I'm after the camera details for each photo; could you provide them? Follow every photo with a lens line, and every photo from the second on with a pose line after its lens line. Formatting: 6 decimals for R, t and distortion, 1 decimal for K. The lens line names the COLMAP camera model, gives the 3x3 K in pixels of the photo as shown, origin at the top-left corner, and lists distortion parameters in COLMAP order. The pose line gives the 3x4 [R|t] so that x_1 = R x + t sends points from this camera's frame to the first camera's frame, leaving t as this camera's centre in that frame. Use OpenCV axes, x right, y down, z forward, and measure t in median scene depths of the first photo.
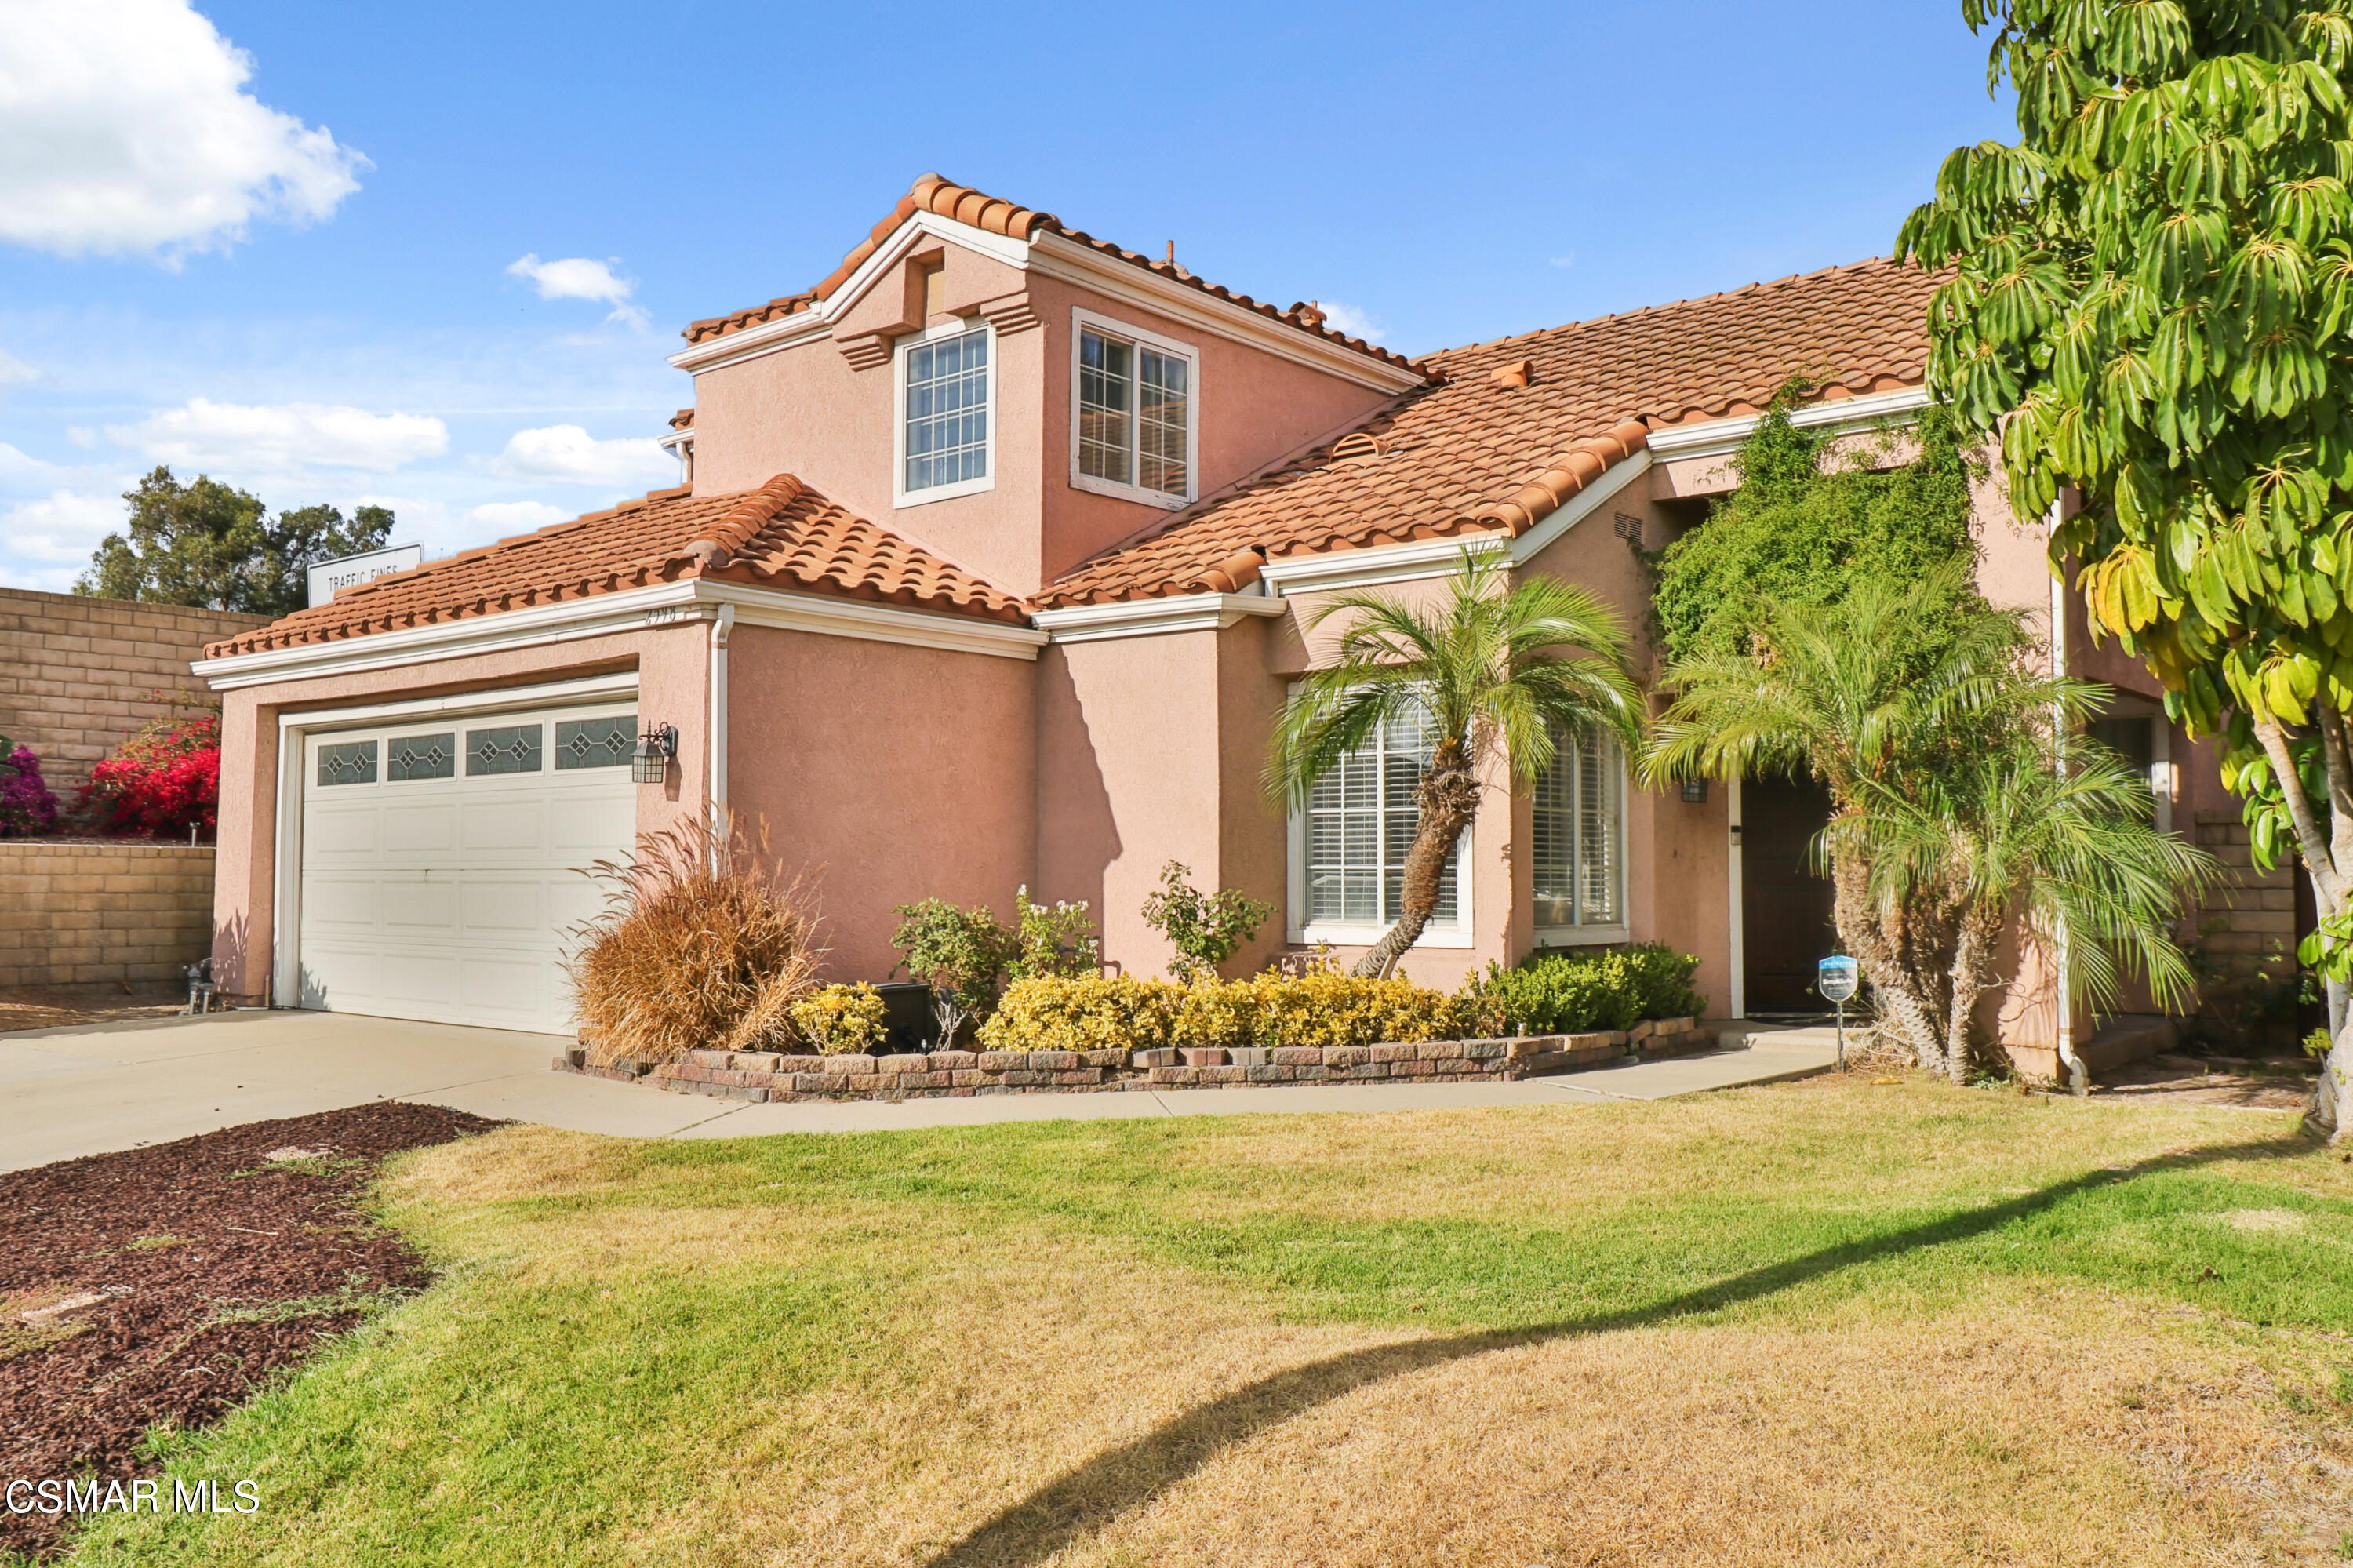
lens RADIAL K [[1839.8, 0, 1184.6], [0, 1839.8, 770.0], [0, 0, 1]] dist [-0.001493, -0.001239]
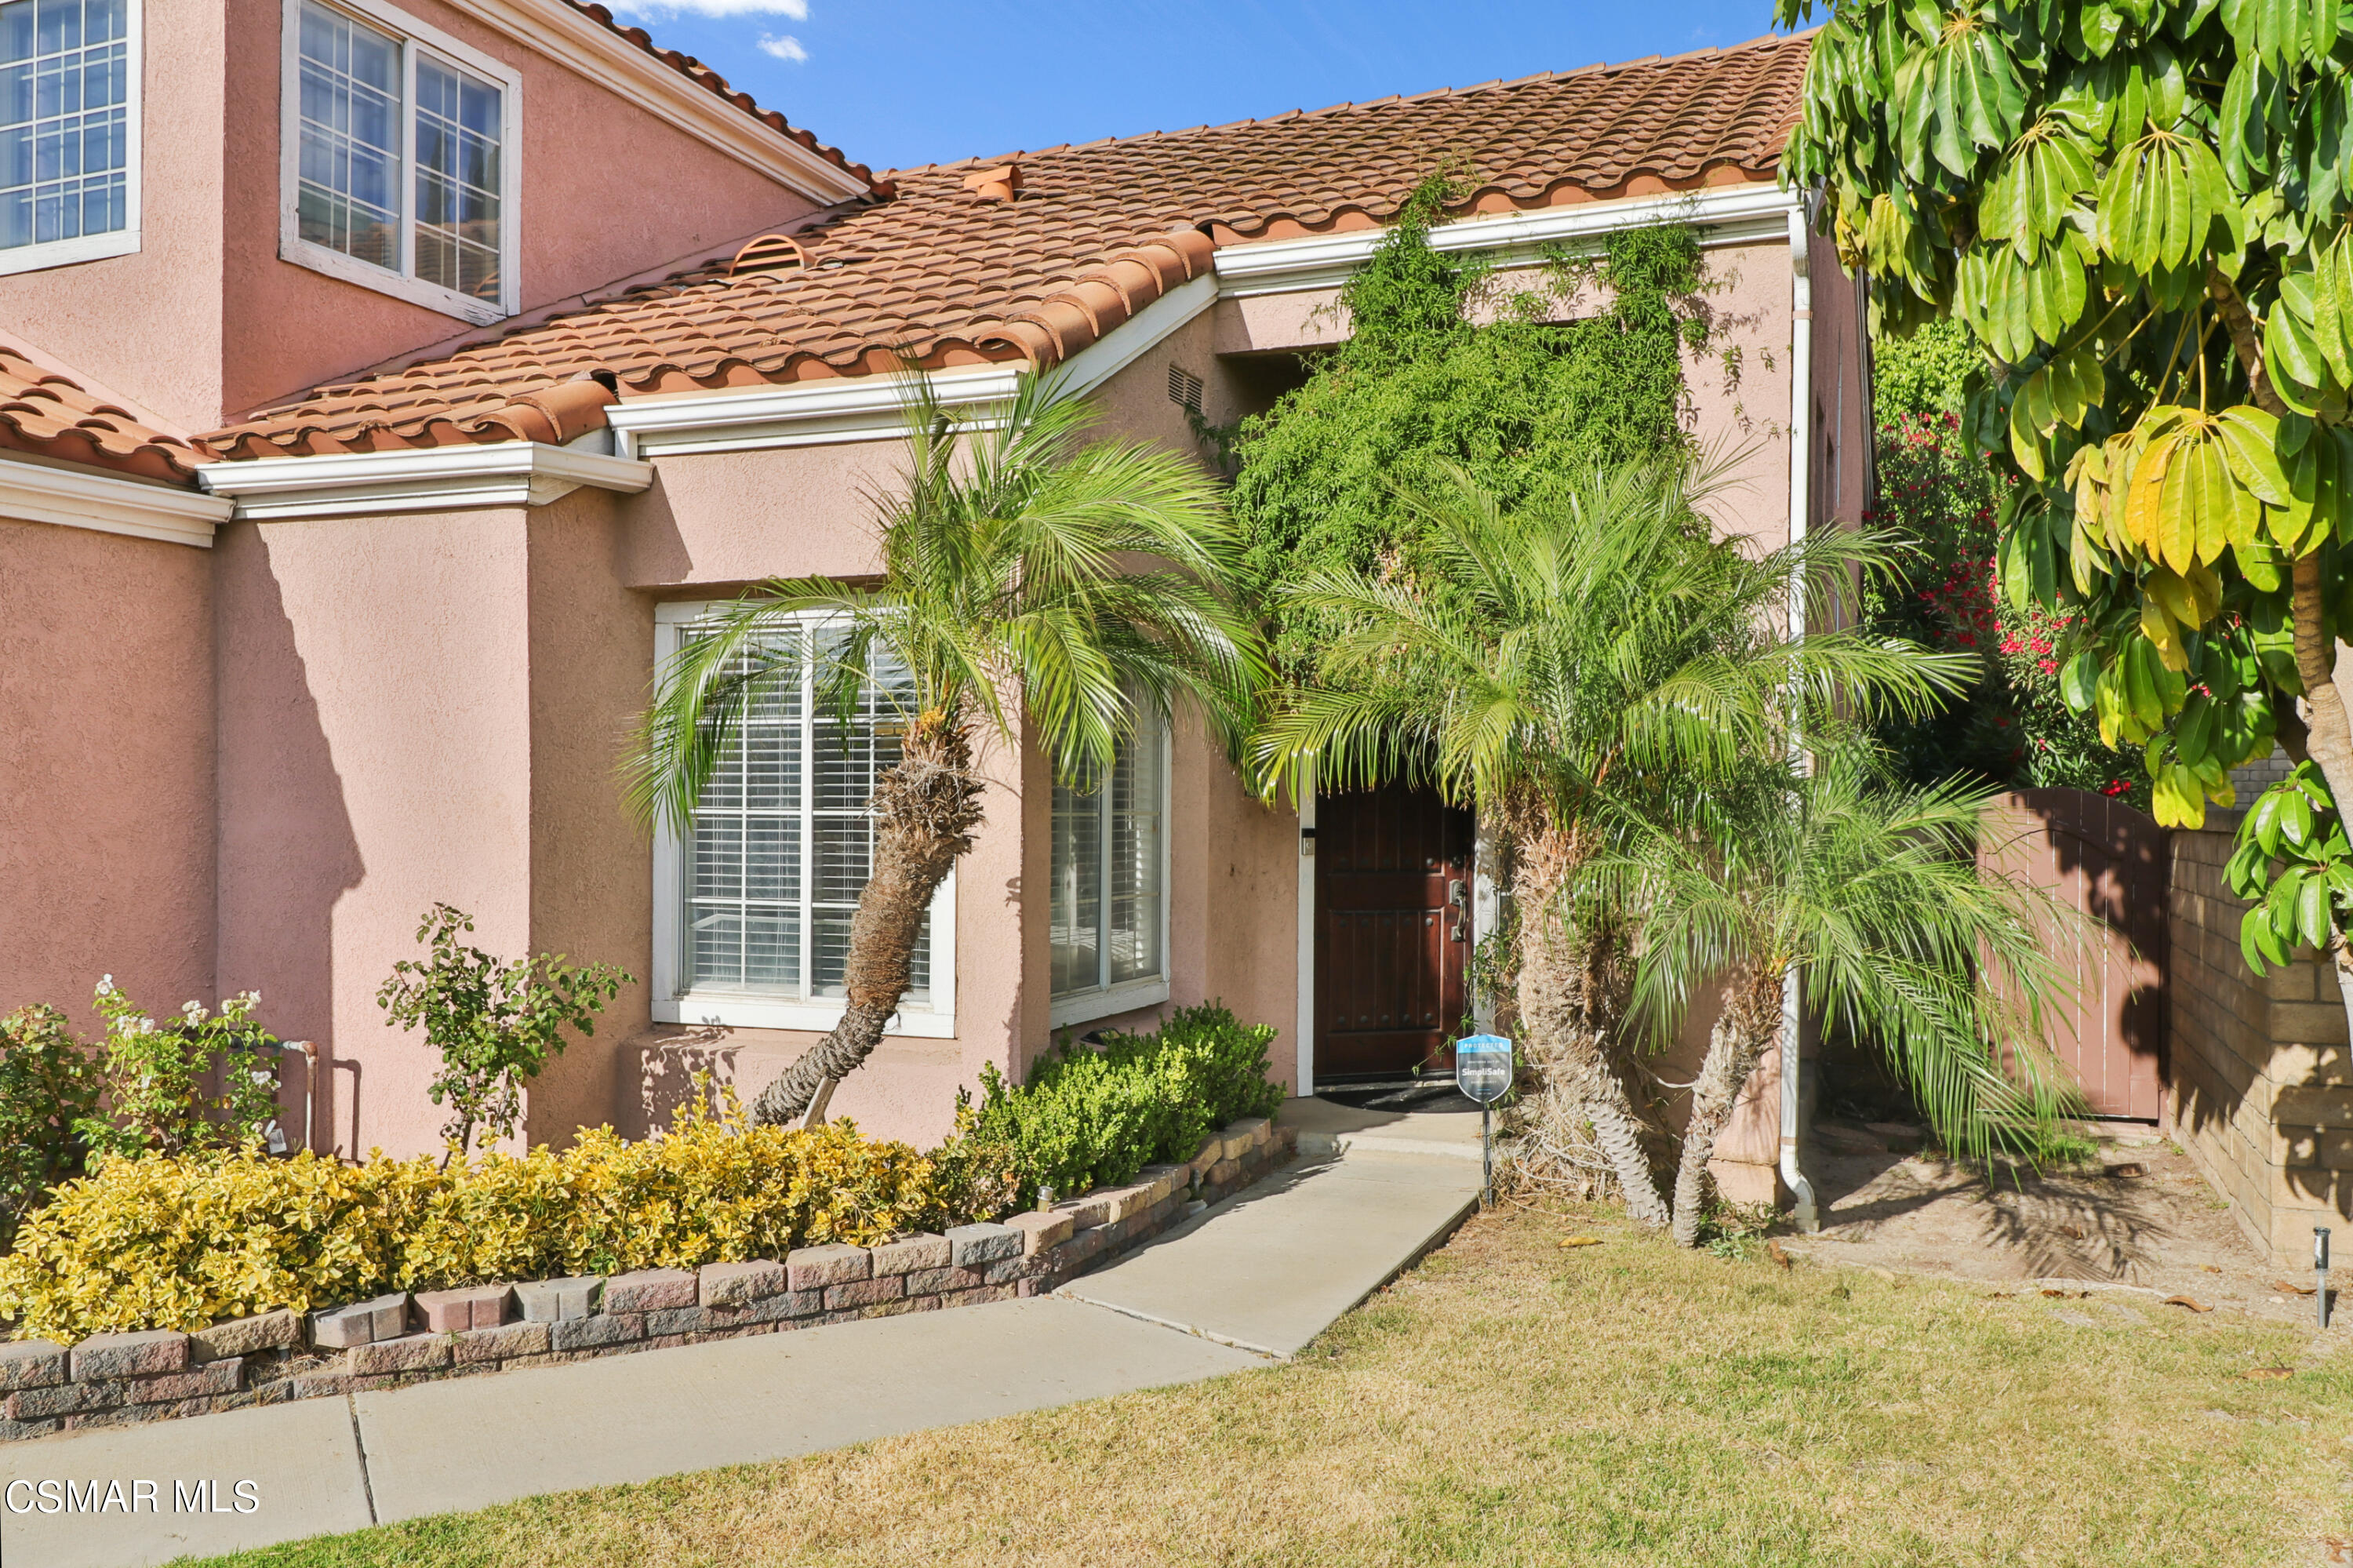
lens RADIAL K [[1818.4, 0, 1179.2], [0, 1818.4, 819.7], [0, 0, 1]] dist [0.010011, -0.012208]
pose [[0.950681, 0.001998, 0.310164, 0.036782], [-0.022126, 0.997869, 0.061390, -0.017440], [-0.309381, -0.065225, 0.948699, 0.390367]]
